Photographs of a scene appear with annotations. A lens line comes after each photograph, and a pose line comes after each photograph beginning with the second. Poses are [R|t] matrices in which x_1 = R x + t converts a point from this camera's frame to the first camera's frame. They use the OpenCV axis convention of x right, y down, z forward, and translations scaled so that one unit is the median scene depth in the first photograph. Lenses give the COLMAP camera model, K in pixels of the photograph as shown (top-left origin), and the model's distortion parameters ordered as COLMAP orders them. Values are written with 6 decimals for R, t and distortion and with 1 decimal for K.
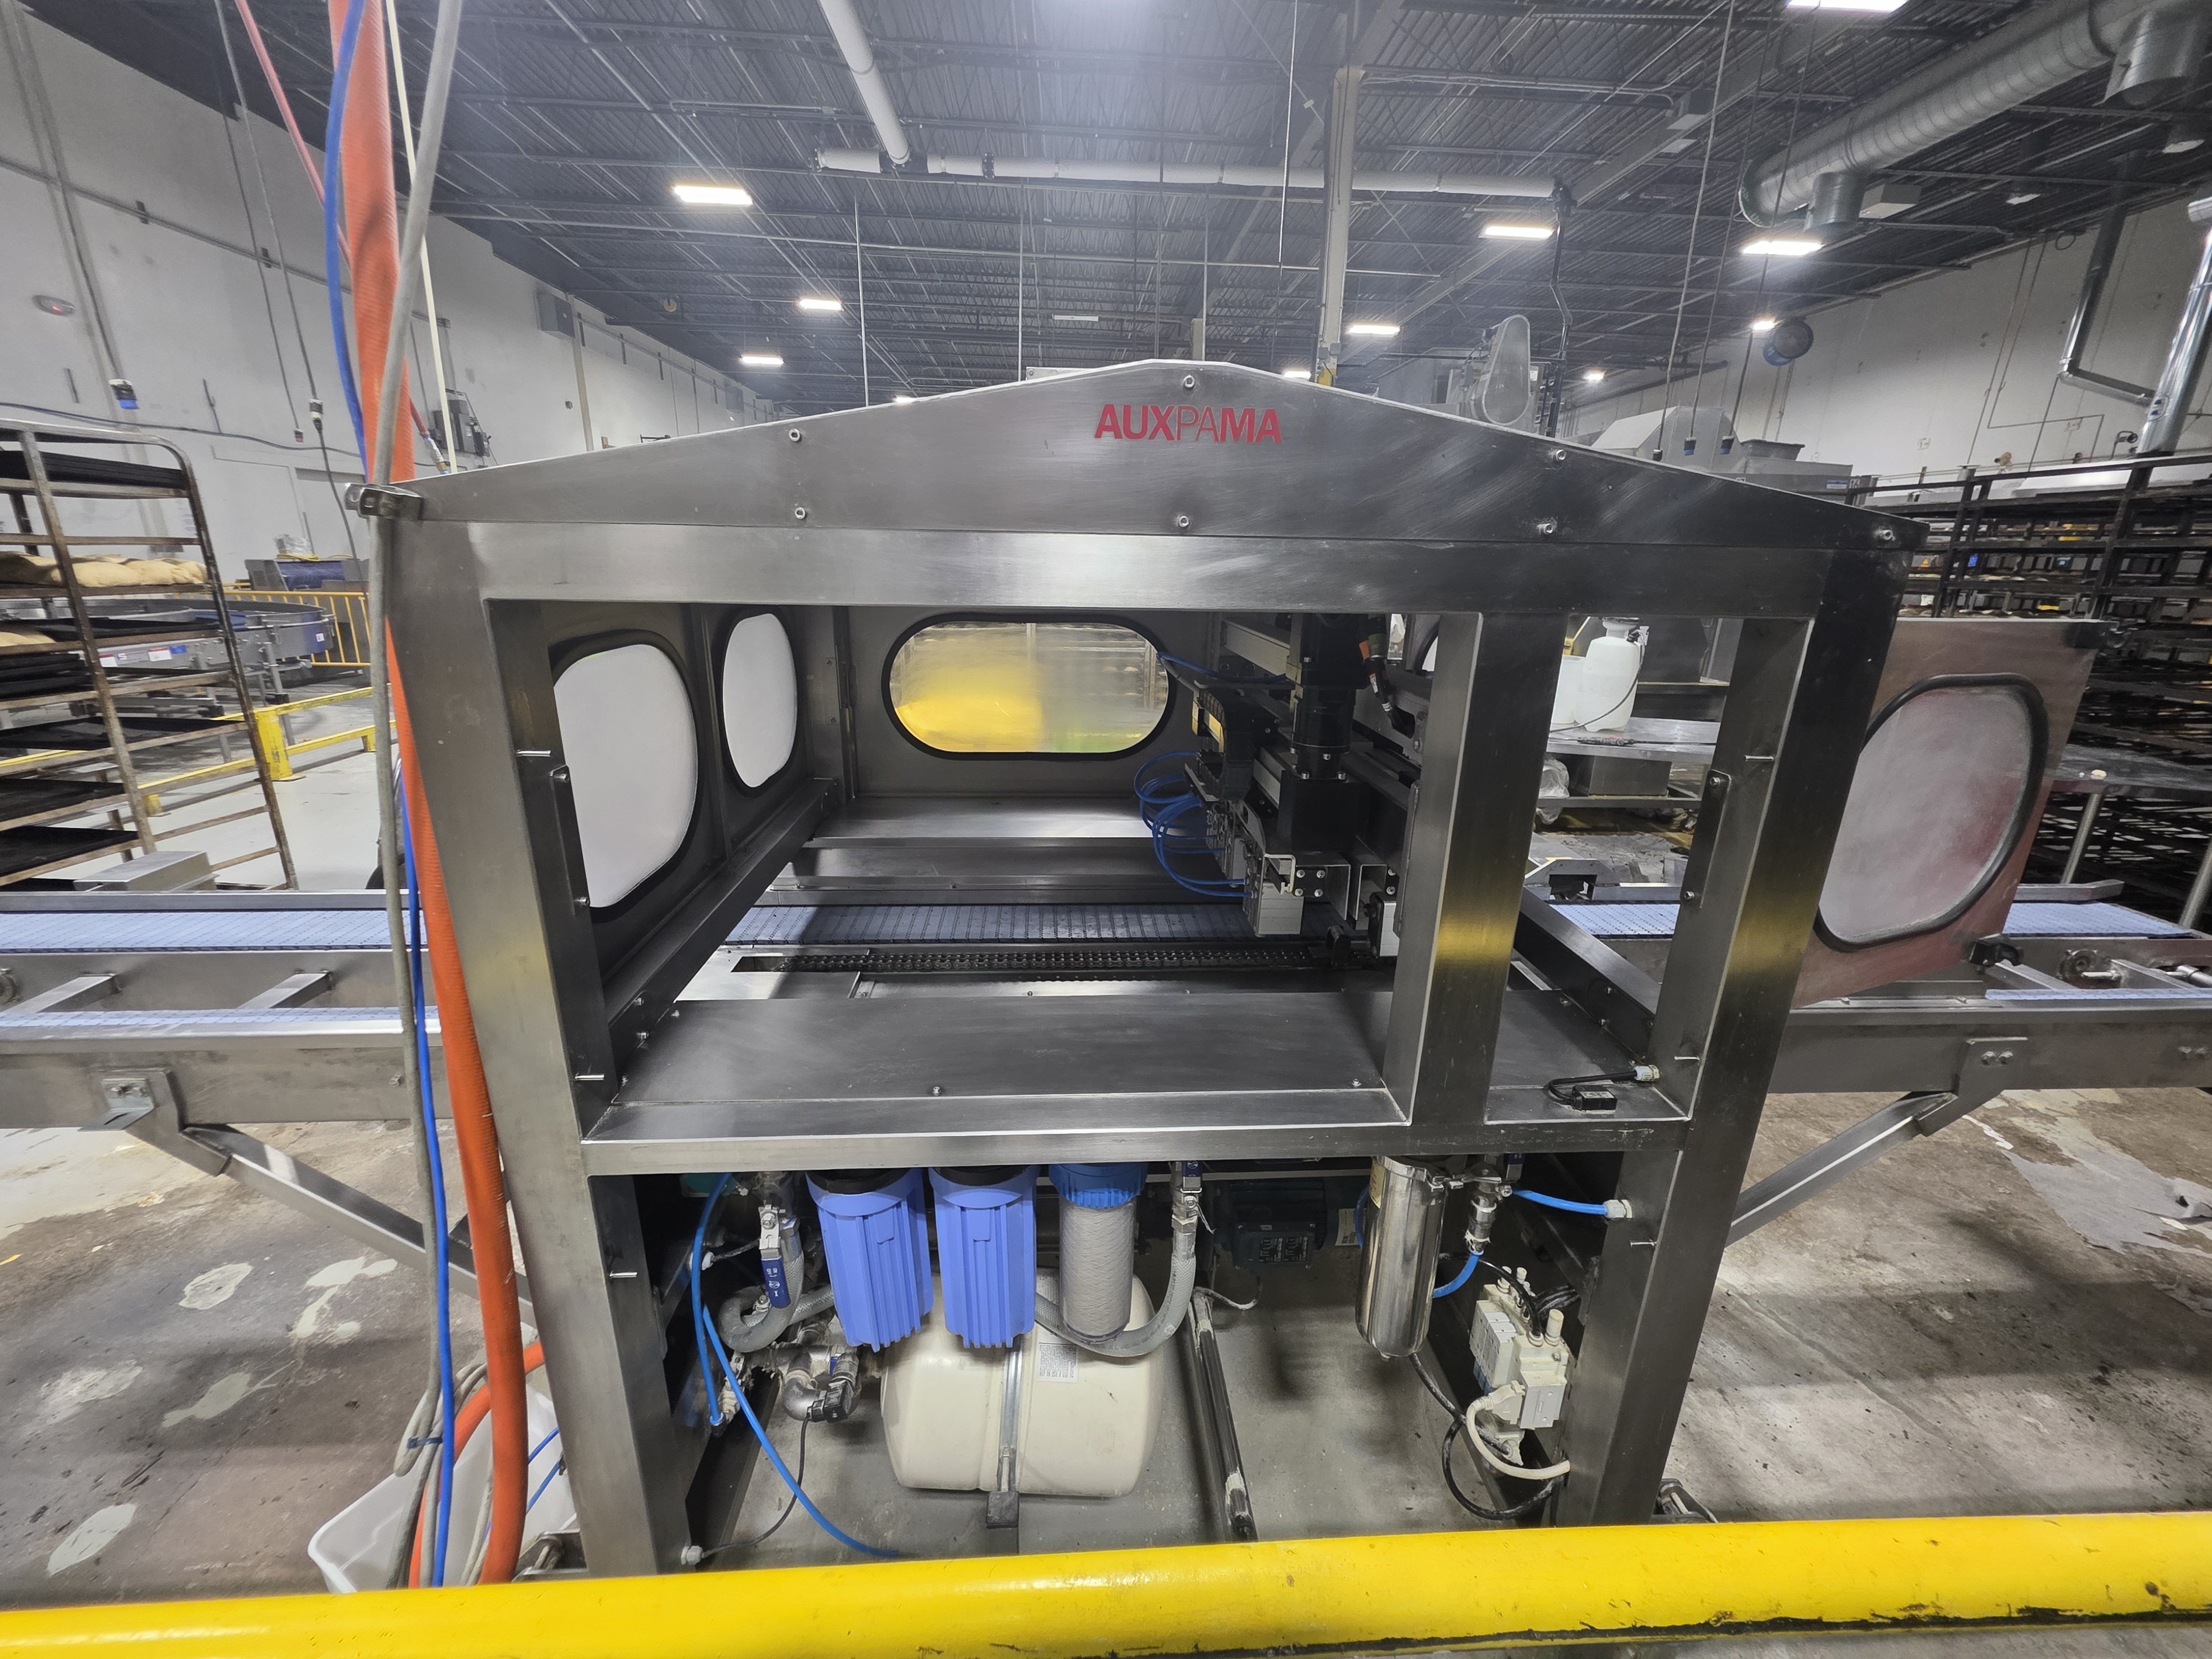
lens RADIAL K [[882.8, 0, 1107.3], [0, 882.8, 818.8], [0, 0, 1]] dist [-0.000865, 0.000671]
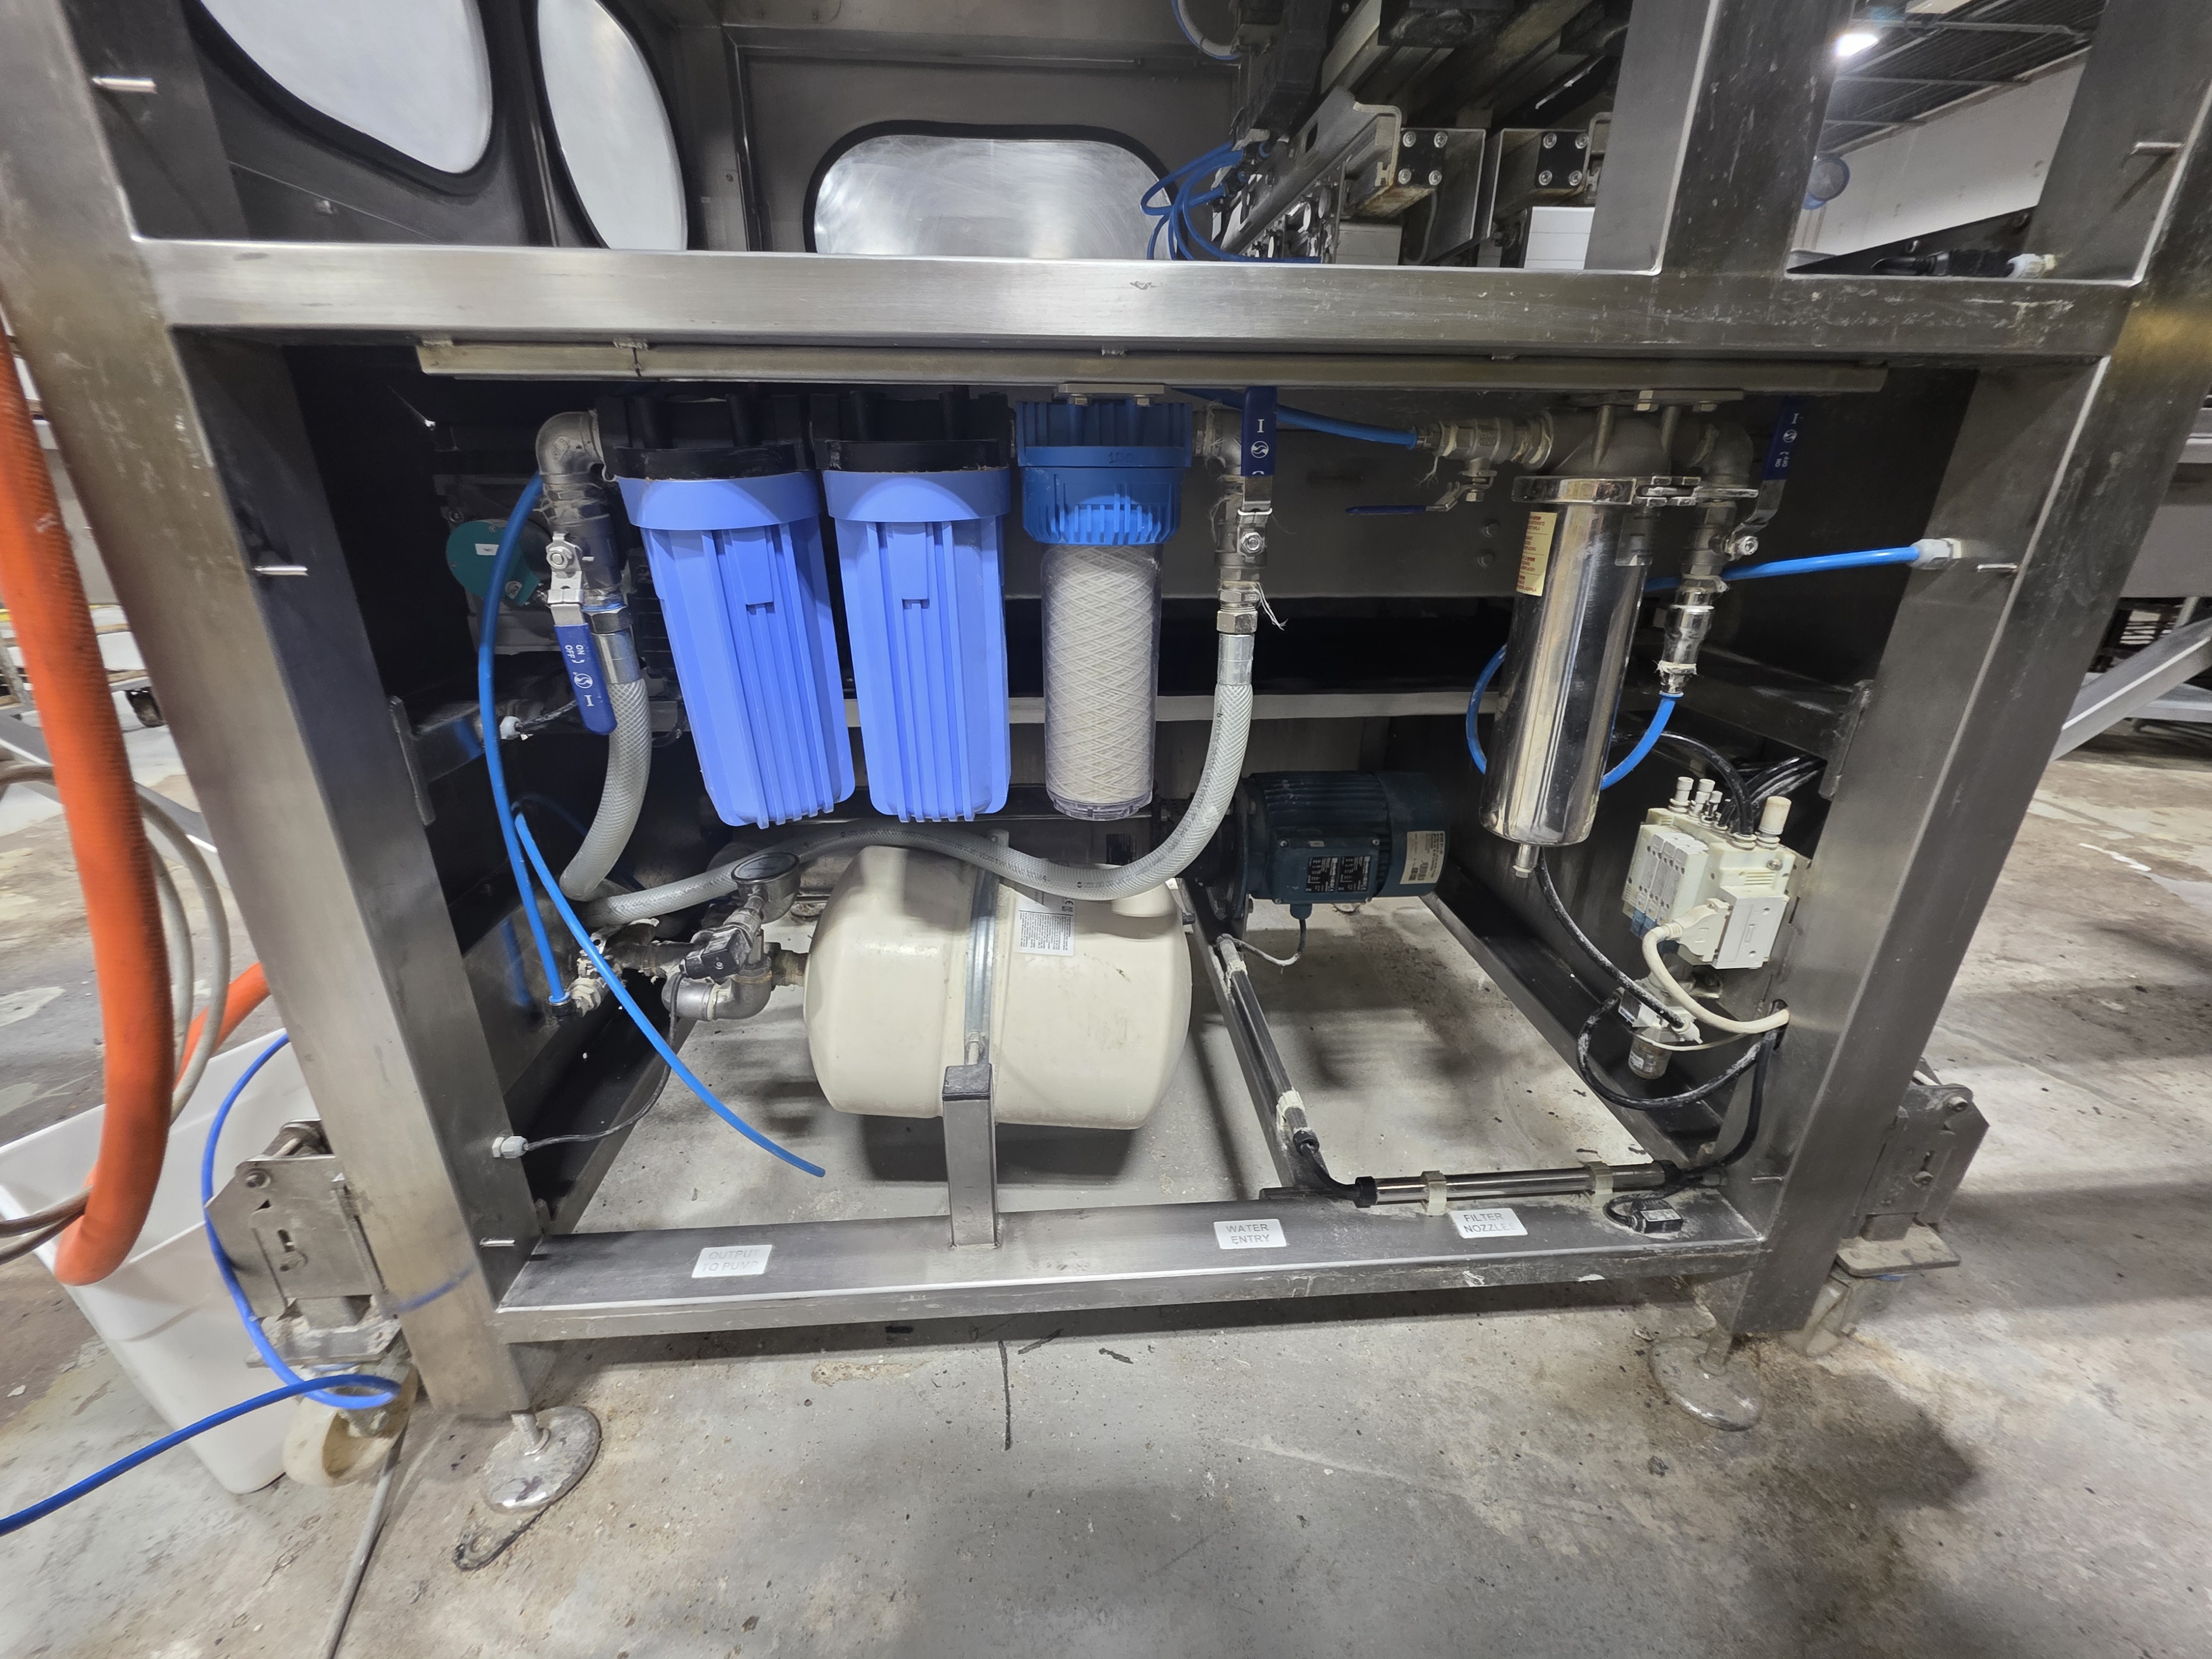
lens RADIAL K [[882.8, 0, 1102.5], [0, 882.8, 819.9], [0, 0, 1]] dist [-0.000865, 0.000671]
pose [[0.999883, -0.012305, 0.009054, -0.011433], [0.011477, 0.996189, 0.086459, 0.342725], [-0.010083, -0.086345, 0.996214, 0.220032]]
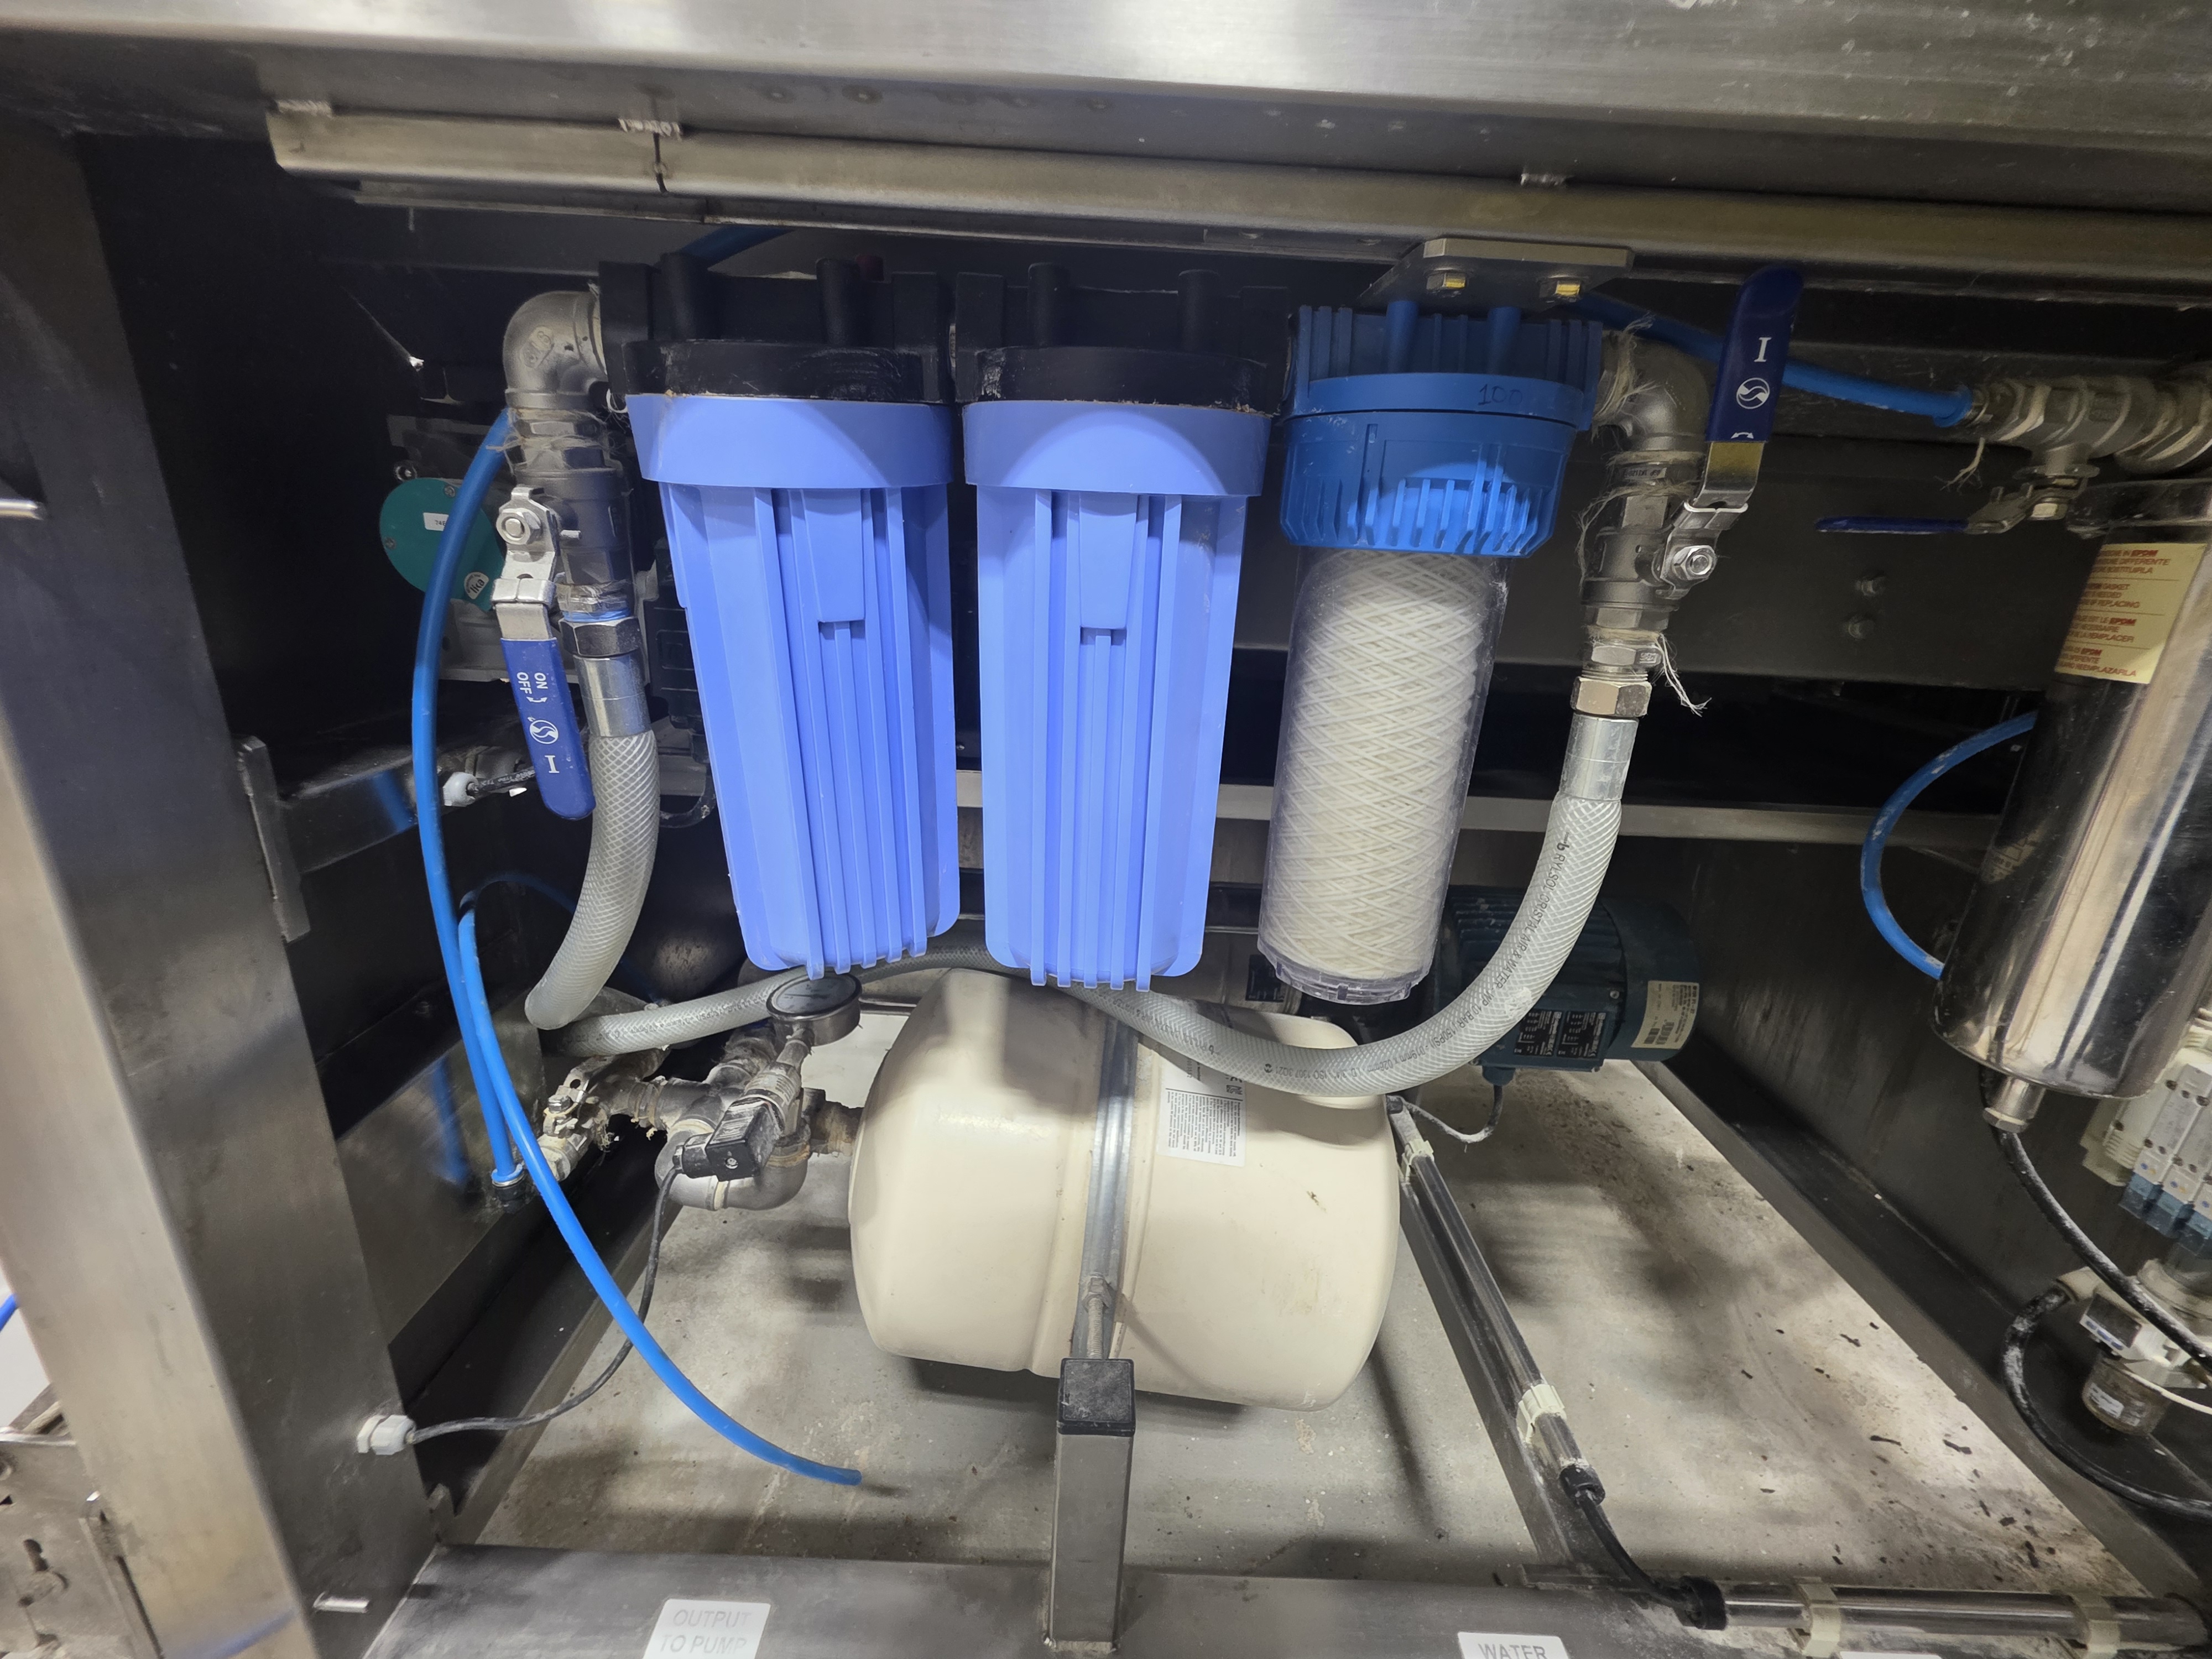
lens RADIAL K [[882.8, 0, 1106.5], [0, 882.8, 822.8], [0, 0, 1]] dist [-0.000865, 0.000671]
pose [[0.997407, 0.054452, -0.047051, -0.071099], [-0.053299, 0.998255, 0.025416, 0.323837], [0.048353, -0.022843, 0.998569, 0.379015]]
